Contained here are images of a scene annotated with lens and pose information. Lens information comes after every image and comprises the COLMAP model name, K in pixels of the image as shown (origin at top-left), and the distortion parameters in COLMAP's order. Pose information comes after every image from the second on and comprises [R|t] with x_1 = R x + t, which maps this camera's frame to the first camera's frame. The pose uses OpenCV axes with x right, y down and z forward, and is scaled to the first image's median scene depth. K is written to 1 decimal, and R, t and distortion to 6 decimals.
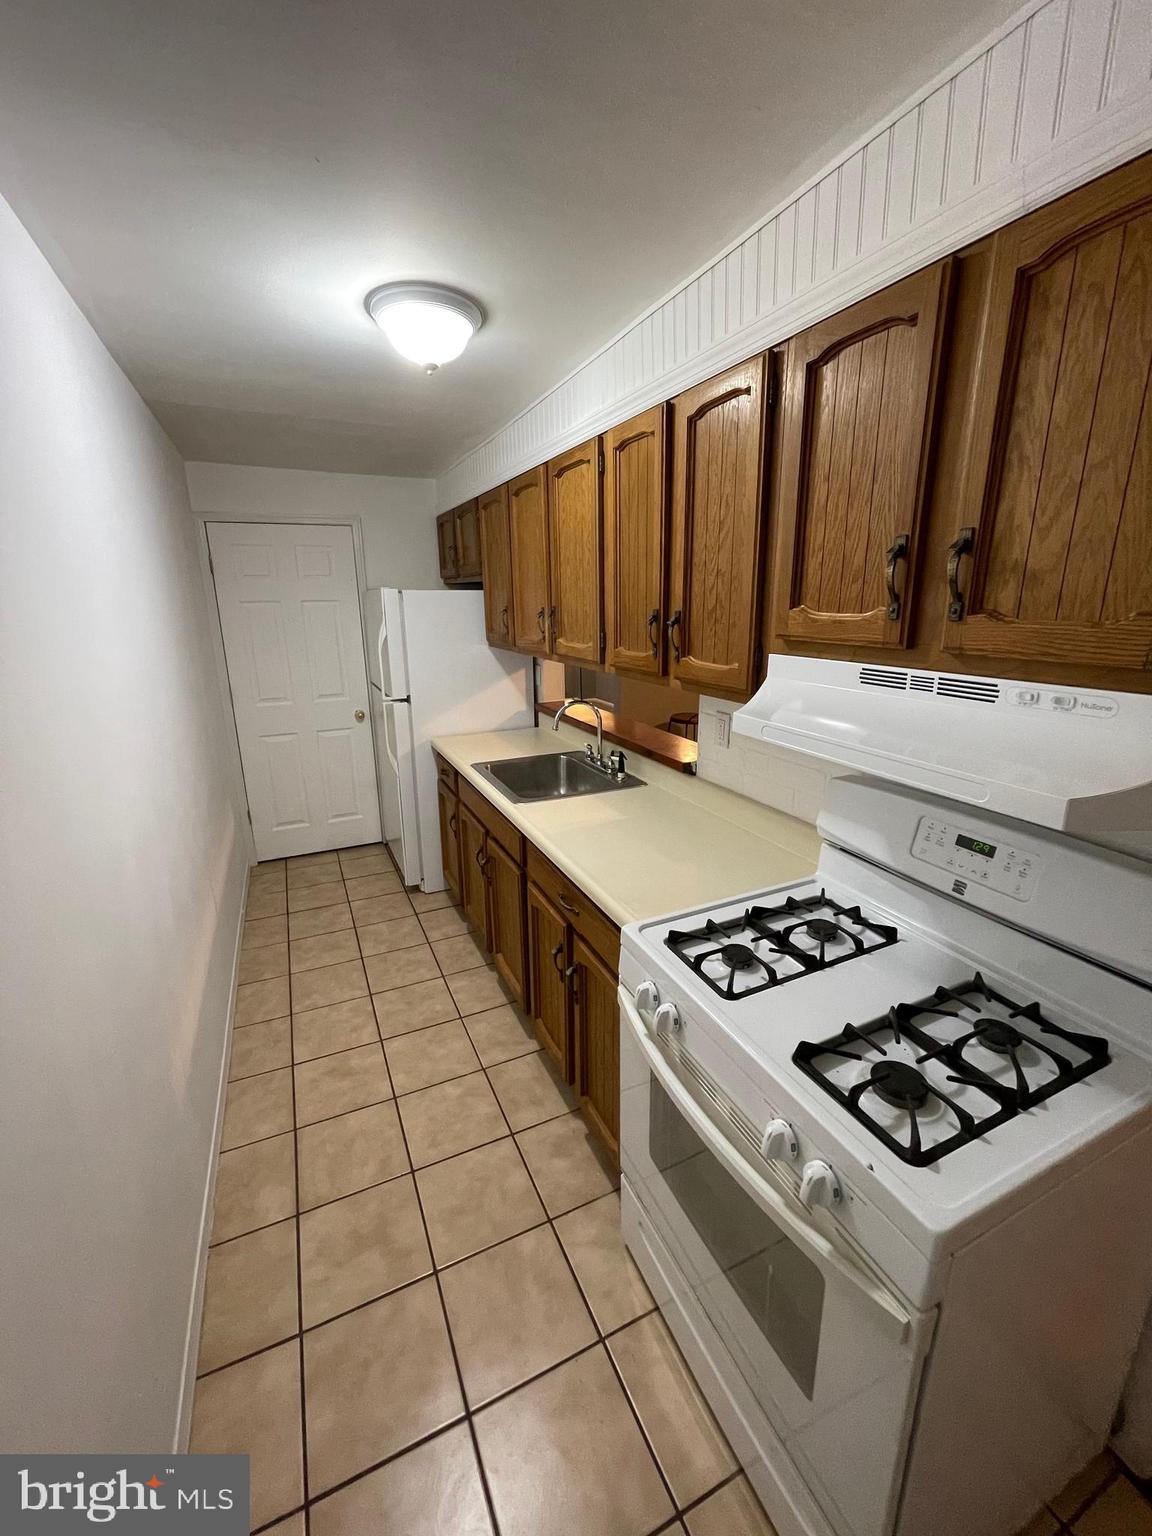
lens RADIAL K [[620.6, 0, 575.3], [0, 620.6, 753.9], [0, 0, 1]] dist [-0.005224, 0.003383]
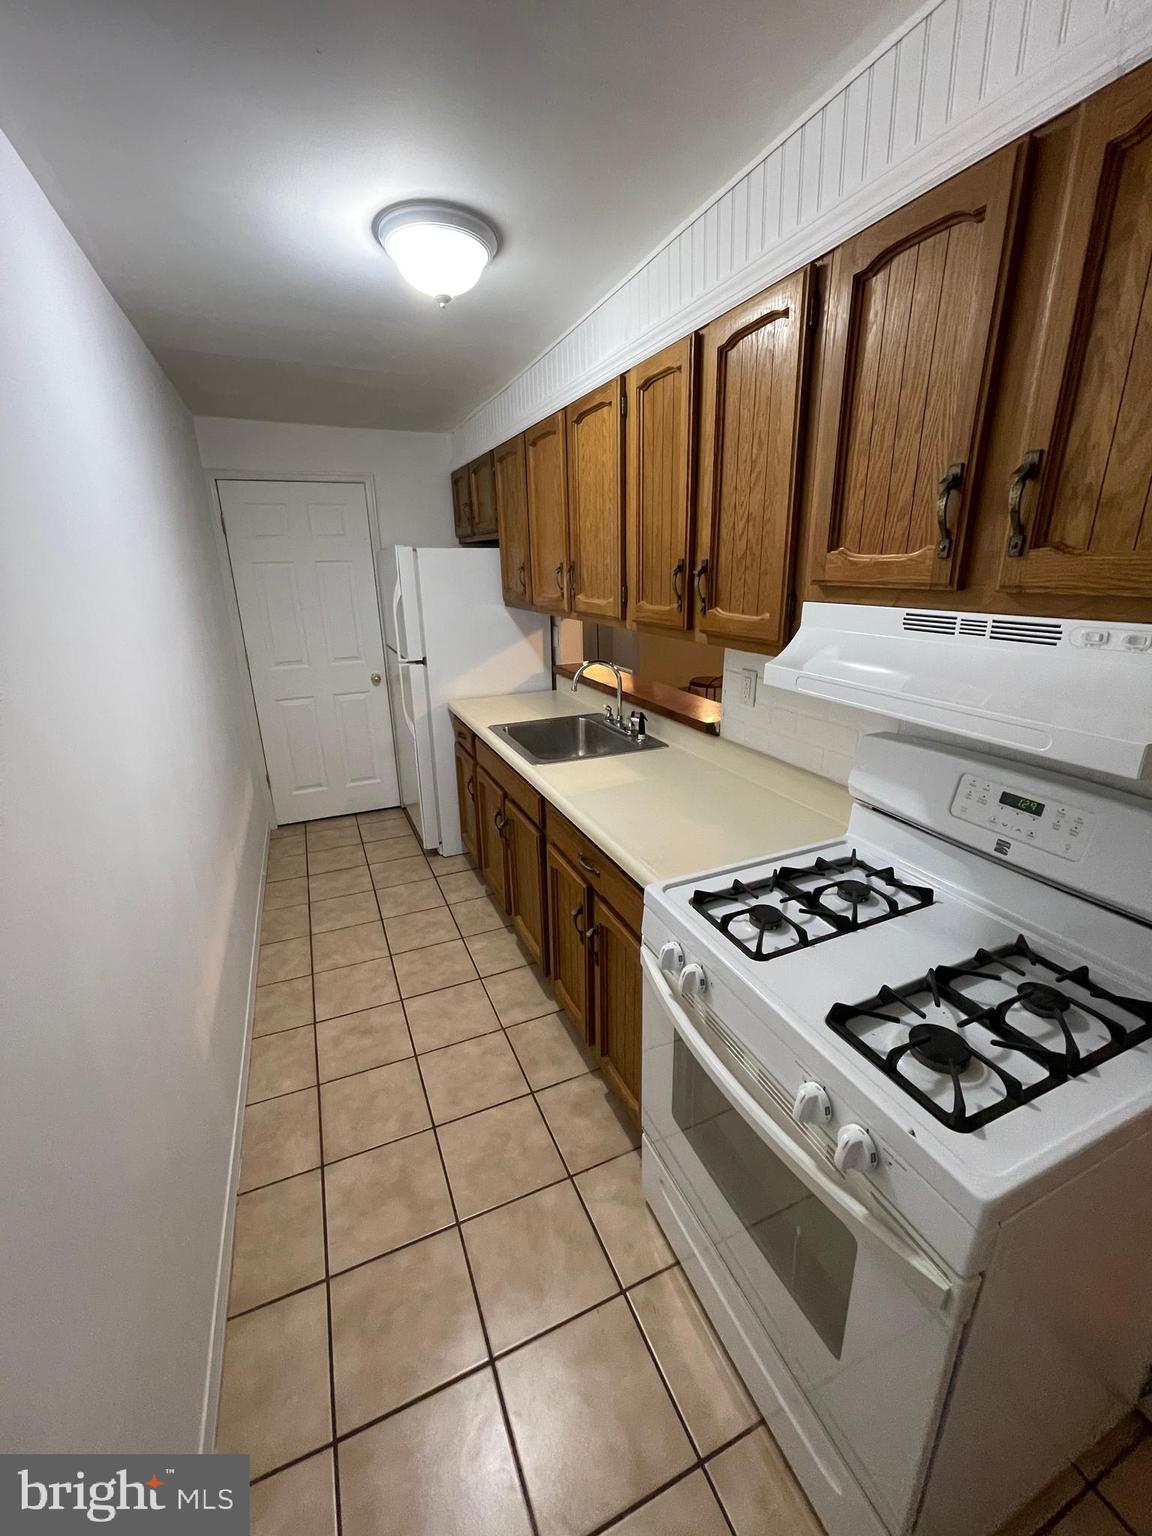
lens RADIAL K [[620.6, 0, 576.2], [0, 620.6, 753.2], [0, 0, 1]] dist [-0.005224, 0.003383]
pose [[0.999700, 0.001114, -0.024468, -0.008931], [0.000103, 0.998764, 0.049694, 0.020024], [0.024493, -0.049682, 0.998465, 0.035041]]
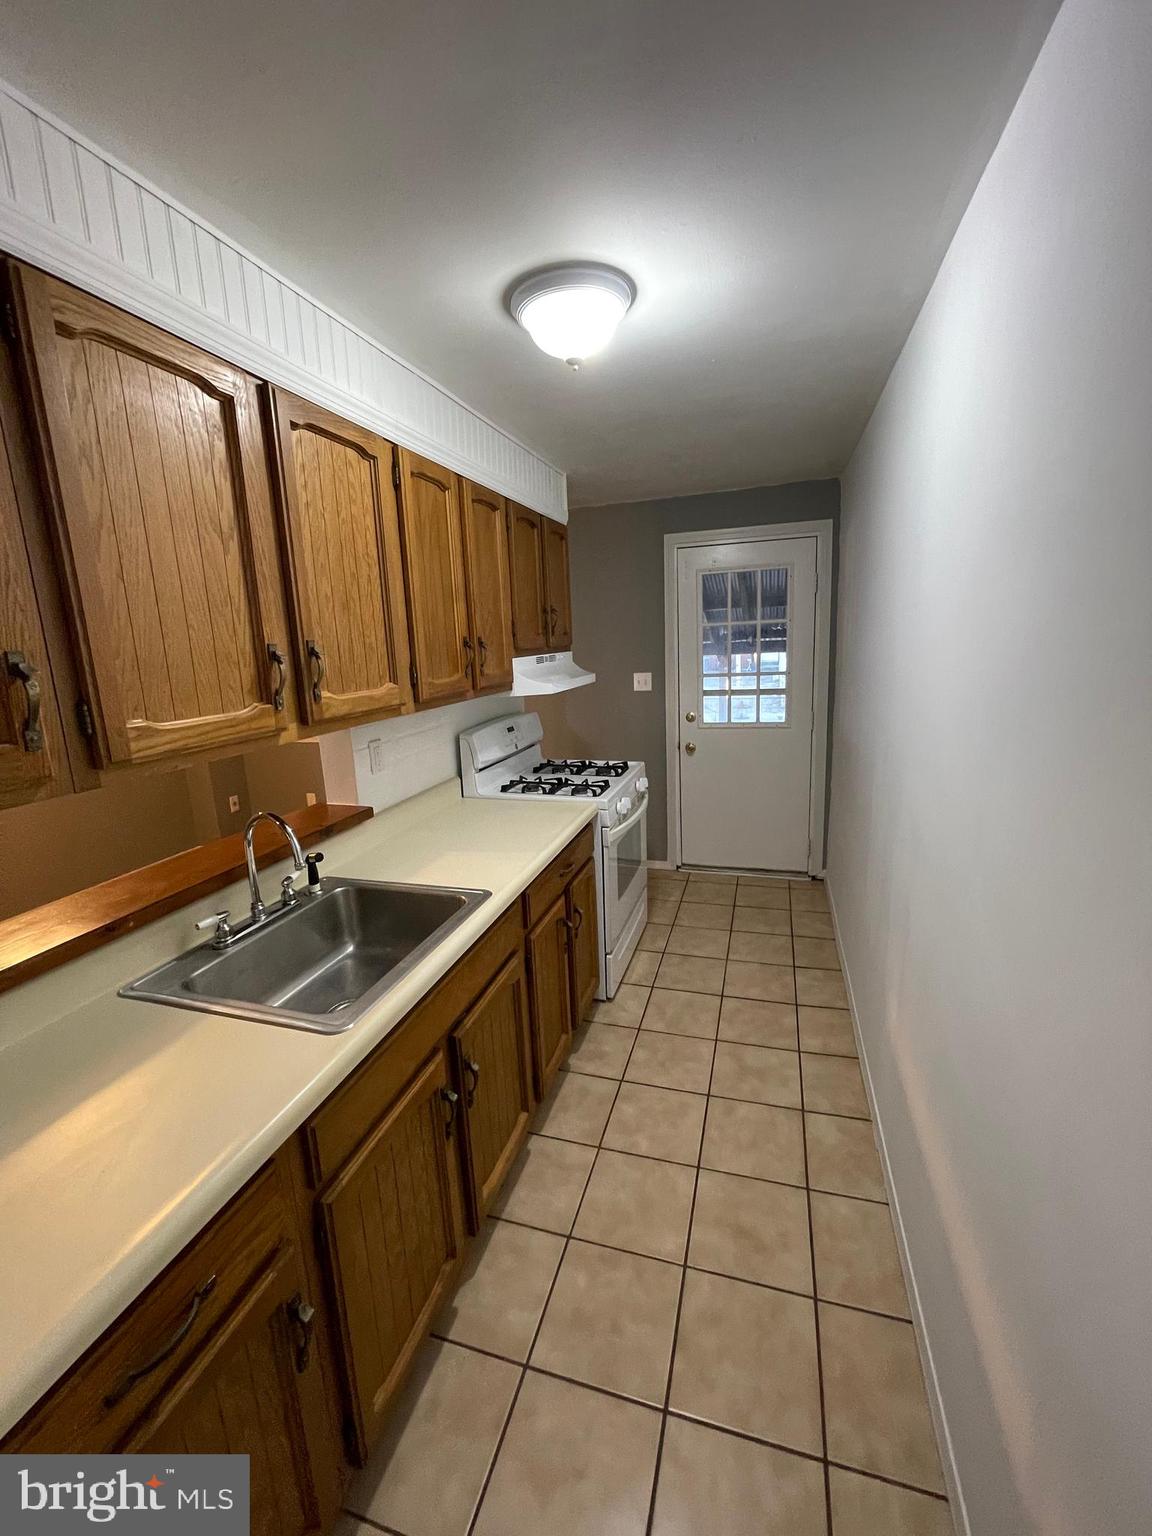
lens RADIAL K [[620.6, 0, 577.8], [0, 620.6, 761.6], [0, 0, 1]] dist [-0.005224, 0.003383]
pose [[-0.741117, -0.084597, 0.666024, -1.002284], [0.221594, 0.905614, 0.361607, -0.470640], [-0.633752, 0.415581, -0.652420, 2.056847]]
